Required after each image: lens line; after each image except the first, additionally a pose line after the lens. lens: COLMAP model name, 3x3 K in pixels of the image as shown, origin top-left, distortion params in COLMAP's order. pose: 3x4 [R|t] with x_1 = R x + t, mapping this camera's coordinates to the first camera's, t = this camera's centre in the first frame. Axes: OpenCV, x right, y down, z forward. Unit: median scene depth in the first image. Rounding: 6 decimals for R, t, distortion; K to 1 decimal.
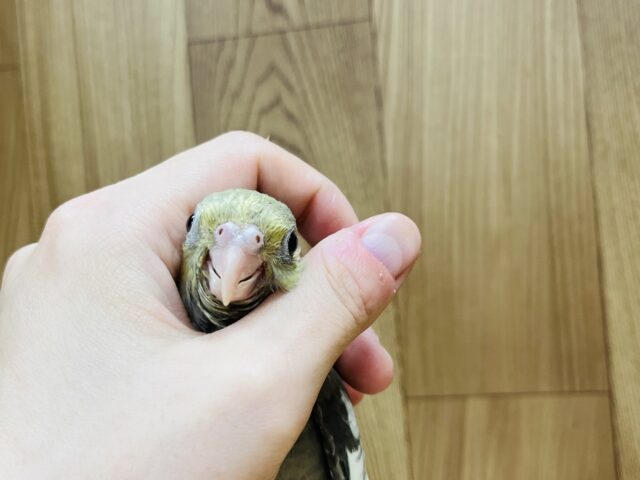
lens RADIAL K [[793.1, 0, 334.0], [0, 793.1, 237.0], [0, 0, 1]] dist [0.016998, -0.058496]
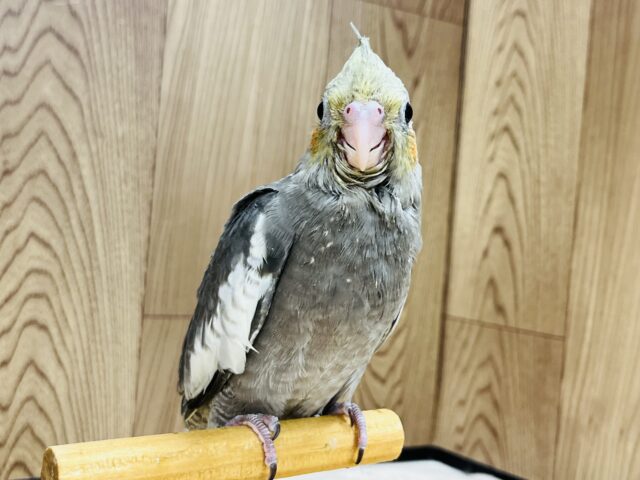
lens RADIAL K [[793.1, 0, 334.0], [0, 793.1, 237.0], [0, 0, 1]] dist [0.016998, -0.058496]
pose [[0.687909, 0.133737, 0.713369, -0.497607], [-0.135962, 0.989223, -0.054342, 0.124607], [-0.712948, -0.059609, 0.698678, 0.101697]]
